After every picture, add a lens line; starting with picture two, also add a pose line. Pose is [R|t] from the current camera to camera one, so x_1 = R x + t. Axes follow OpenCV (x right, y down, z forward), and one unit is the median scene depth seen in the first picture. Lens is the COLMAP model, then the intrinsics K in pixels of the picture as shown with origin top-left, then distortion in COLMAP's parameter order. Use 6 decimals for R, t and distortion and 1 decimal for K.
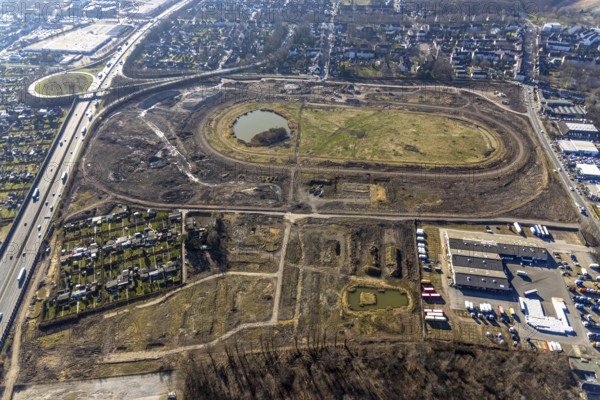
lens RADIAL K [[410.9, 0, 299.7], [0, 410.9, 208.3], [0, 0, 1]] dist [0.018481, -0.001063]
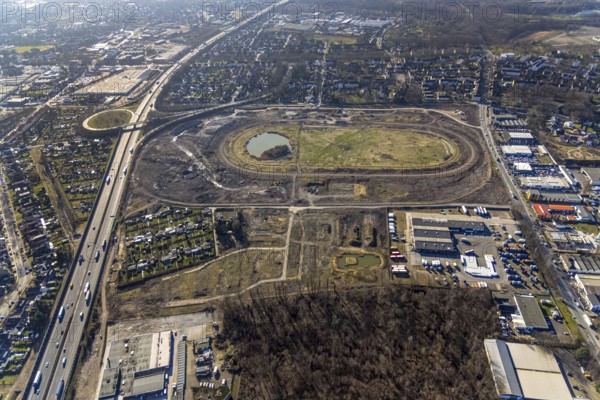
lens RADIAL K [[402.2, 0, 300.0], [0, 402.2, 200.0], [0, 0, 1]] dist [0.002030, 0.001137]
pose [[0.999145, -0.039544, -0.012030, 0.013858], [0.038495, 0.996242, -0.077585, 0.084896], [0.015053, 0.077056, 0.996913, -0.265687]]
